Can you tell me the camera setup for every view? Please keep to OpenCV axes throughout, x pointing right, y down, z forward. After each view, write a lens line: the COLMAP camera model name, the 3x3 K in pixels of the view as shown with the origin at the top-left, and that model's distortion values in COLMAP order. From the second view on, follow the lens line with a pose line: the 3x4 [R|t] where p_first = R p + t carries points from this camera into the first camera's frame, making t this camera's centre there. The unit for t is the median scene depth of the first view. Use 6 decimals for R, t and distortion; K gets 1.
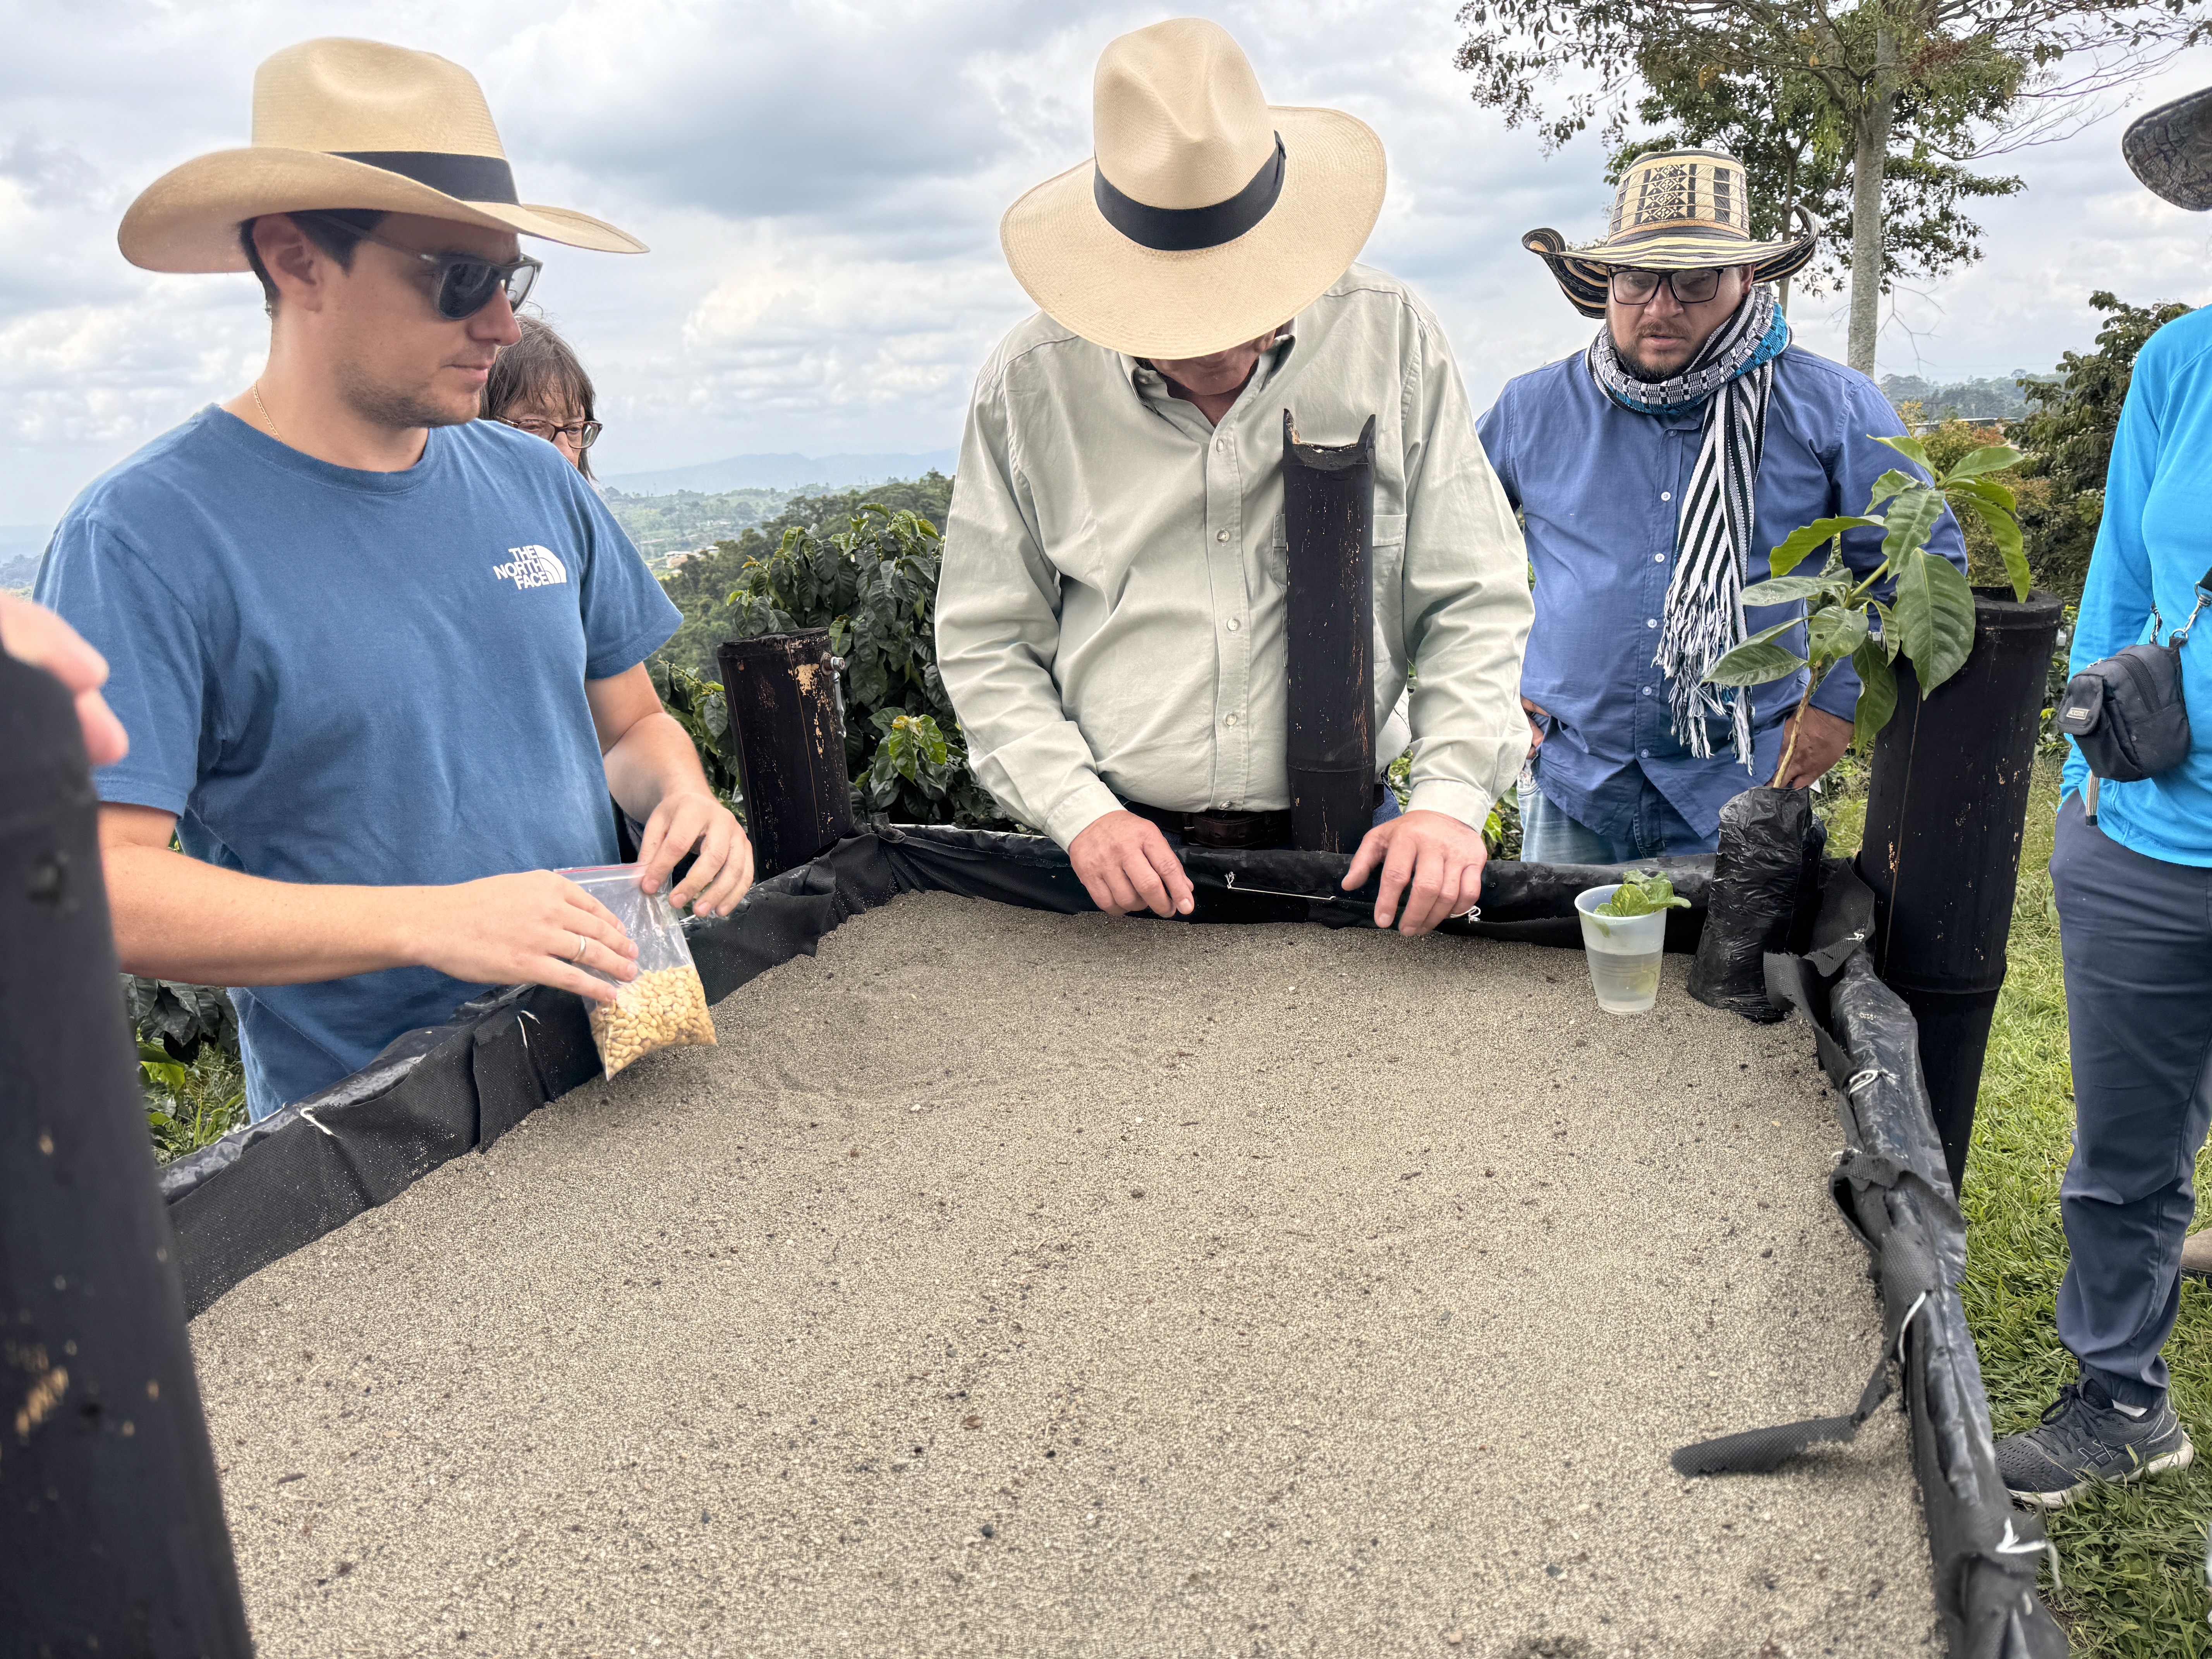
lens RADIAL K [[1558.7, 0, 1076.0], [0, 1558.7, 831.2], [0, 0, 1]] dist [0.239560, -0.110833]
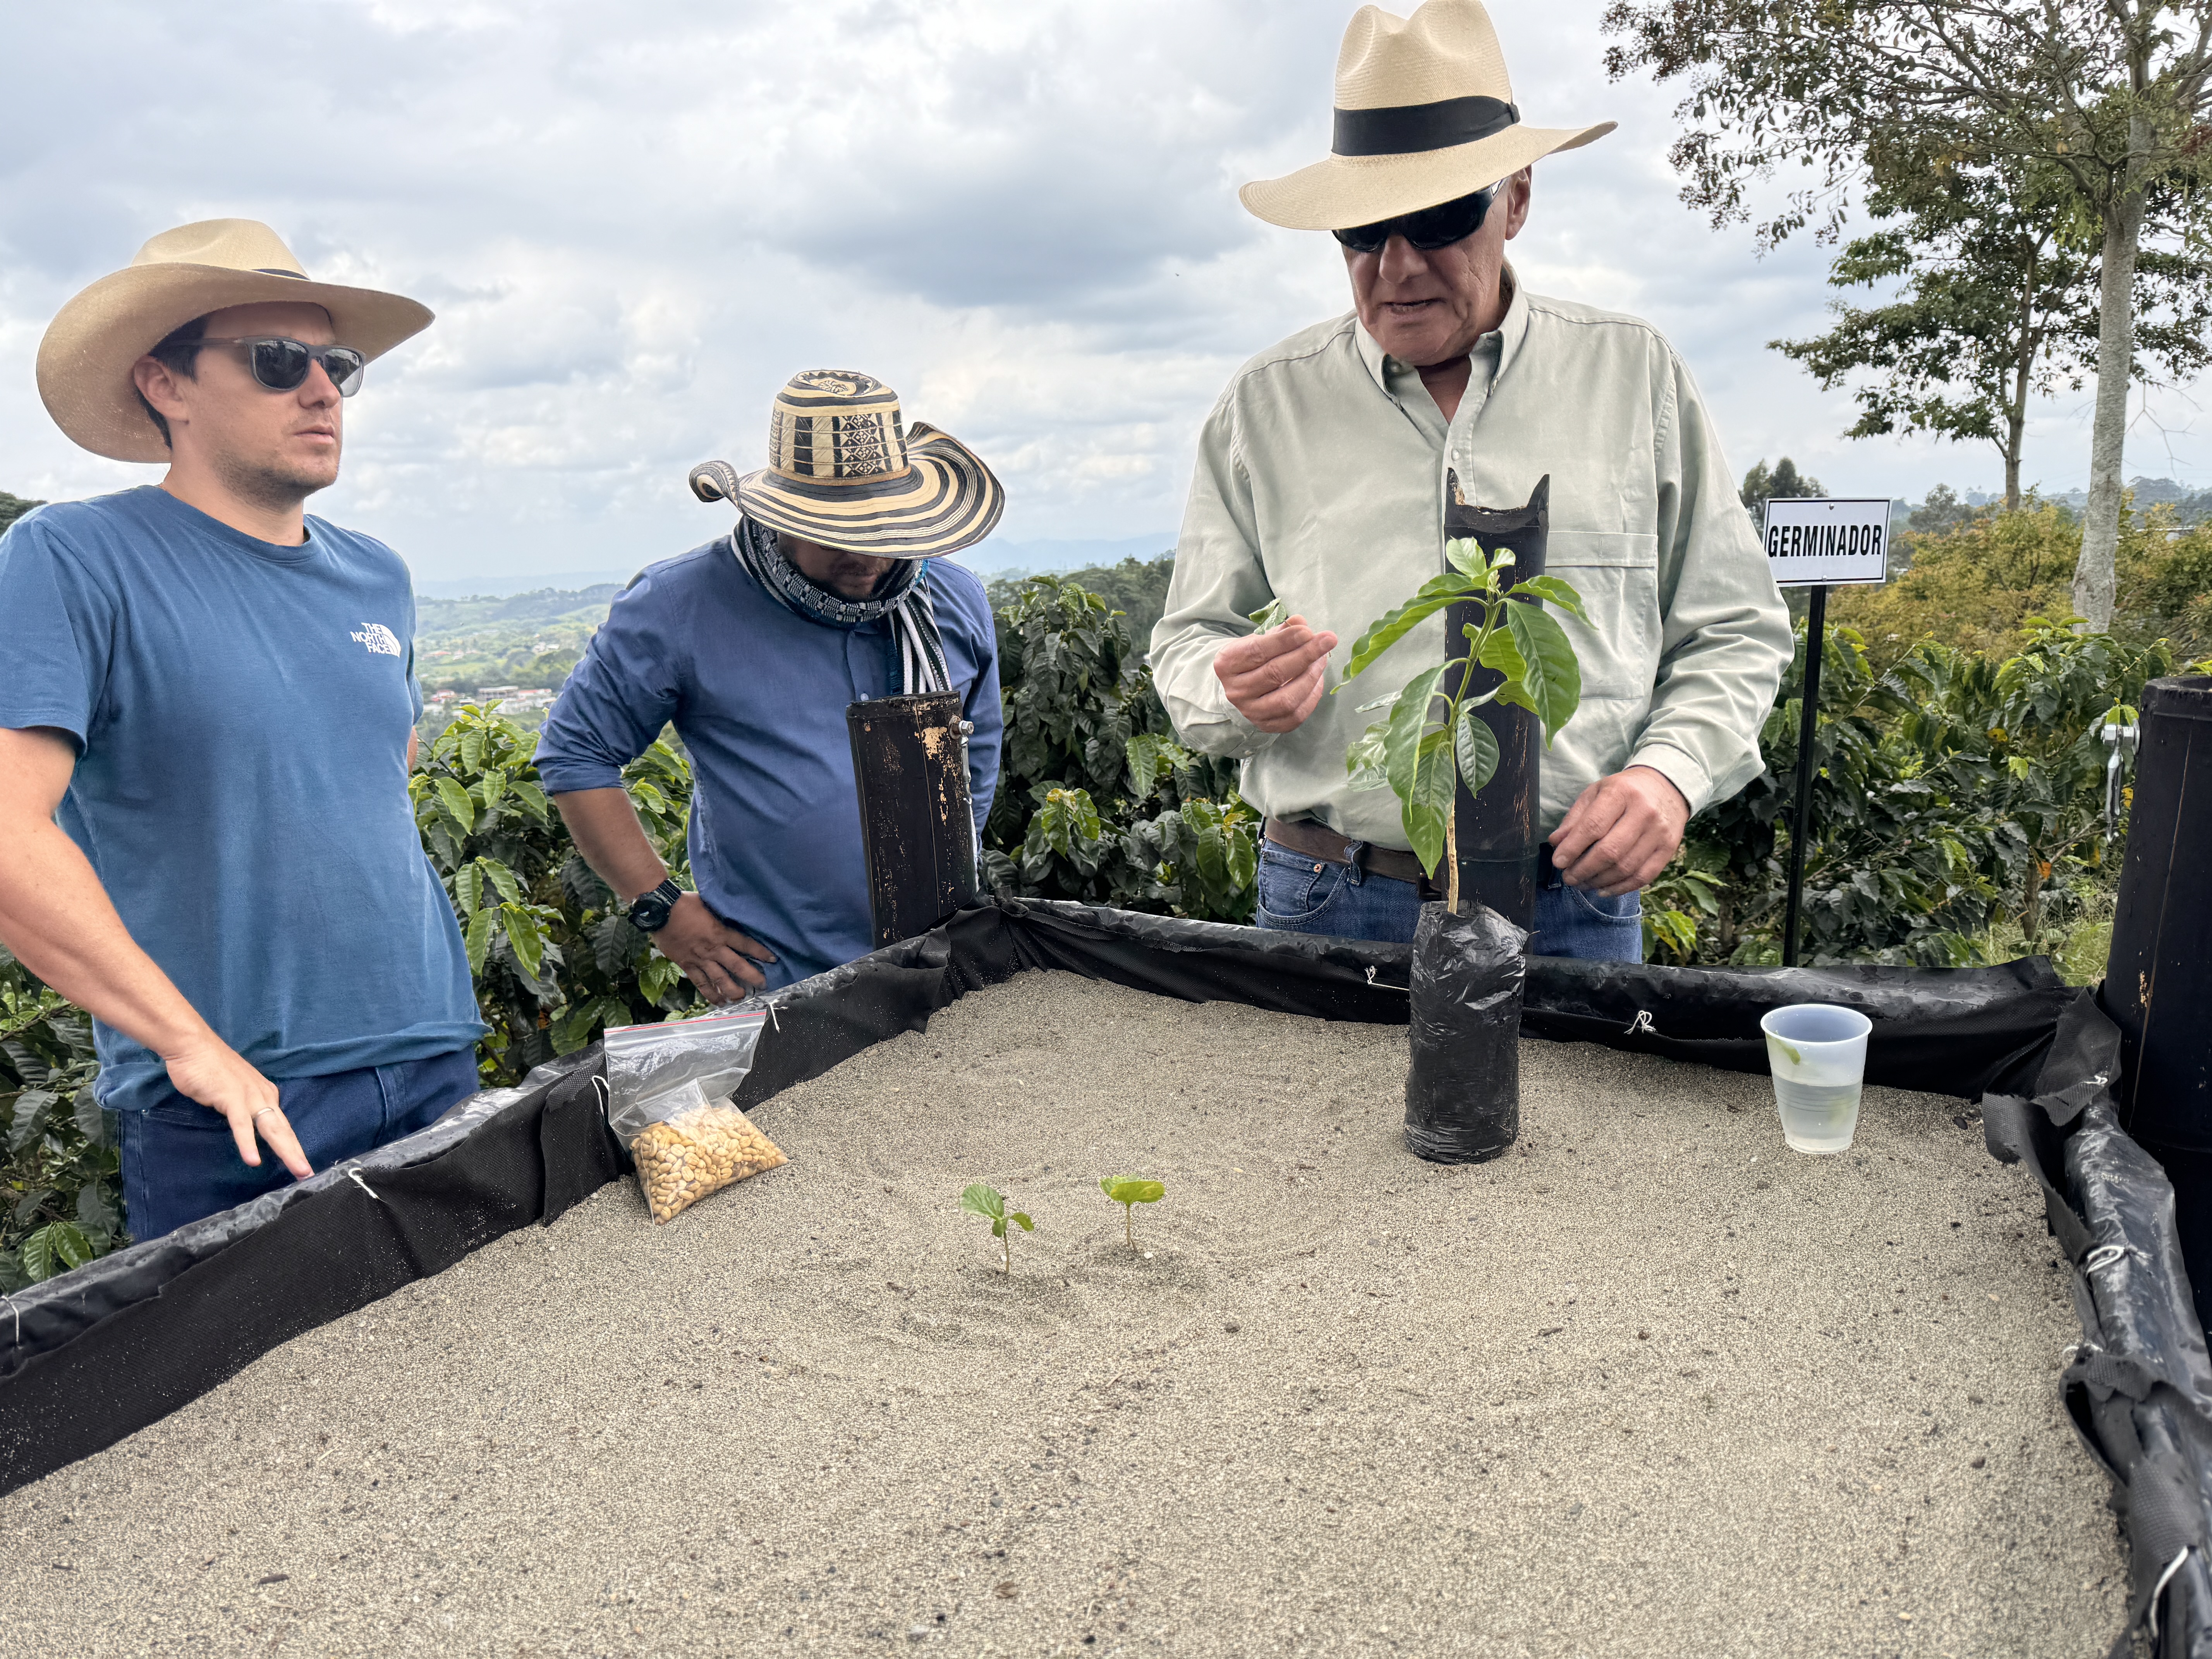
lens RADIAL K [[1527.3, 0, 1104.4], [0, 1527.3, 860.5], [0, 0, 1]] dist [0.104708, 0.000103]
pose [[0.992950, 0.041443, -0.111050, 0.056268], [-0.045180, 0.998487, -0.031349, -0.002076], [0.109583, 0.036146, 0.993320, 0.129819]]
